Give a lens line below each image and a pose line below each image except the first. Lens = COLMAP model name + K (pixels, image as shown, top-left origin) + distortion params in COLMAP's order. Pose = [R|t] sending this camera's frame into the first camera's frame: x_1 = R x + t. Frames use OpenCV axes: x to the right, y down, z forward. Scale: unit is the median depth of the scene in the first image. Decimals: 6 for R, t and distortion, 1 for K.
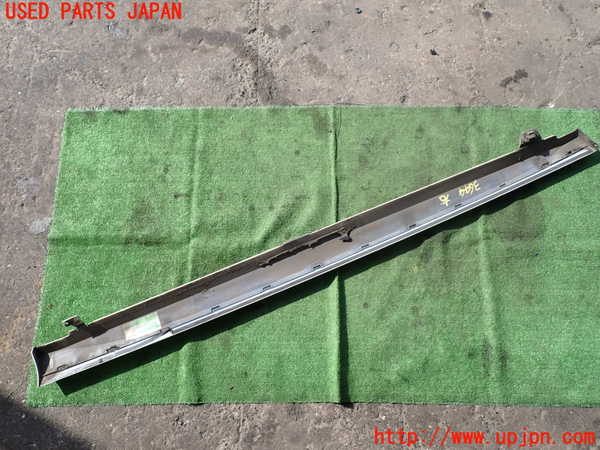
lens RADIAL K [[455.0, 0, 298.3], [0, 455.0, 224.0], [0, 0, 1]] dist [0.016872, -0.016323]
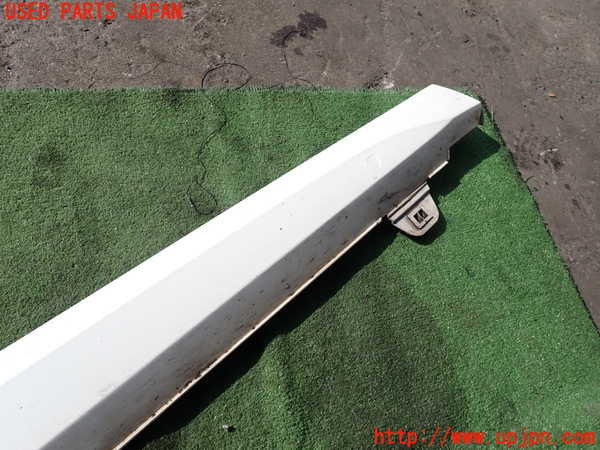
lens RADIAL K [[455.0, 0, 296.5], [0, 455.0, 226.4], [0, 0, 1]] dist [0.016872, -0.016323]
pose [[0.914107, -0.137078, 0.381600, 0.307264], [0.190376, 0.976034, -0.105427, -0.102958], [-0.358003, 0.169019, 0.918295, 0.697783]]
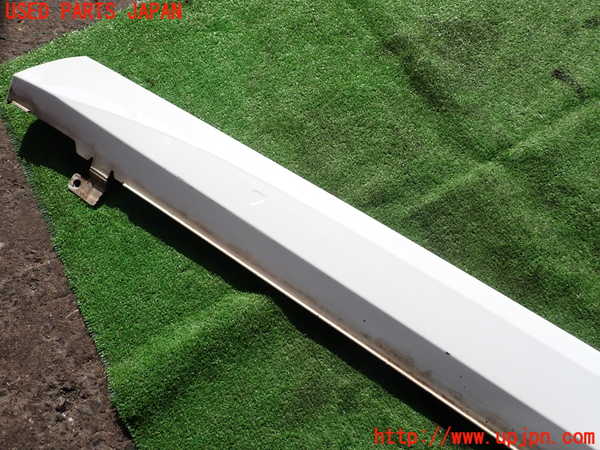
lens RADIAL K [[455.0, 0, 297.0], [0, 455.0, 223.1], [0, 0, 1]] dist [0.016872, -0.016323]
pose [[0.487040, 0.812905, -0.319340, -0.150802], [-0.833362, 0.541956, 0.108592, 0.150540], [0.261343, 0.213237, 0.941398, 0.608038]]
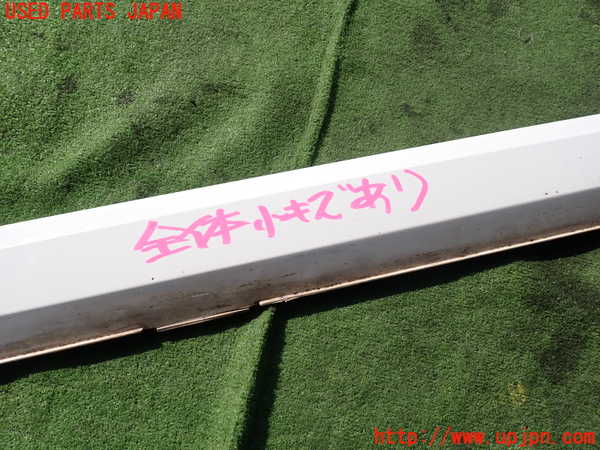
lens RADIAL K [[455.0, 0, 300.8], [0, 455.0, 222.9], [0, 0, 1]] dist [0.016872, -0.016323]
pose [[0.970082, 0.242685, -0.006761, 0.088507], [-0.242771, 0.969899, -0.018919, 0.028396], [0.001966, 0.019994, 0.999798, 0.668747]]
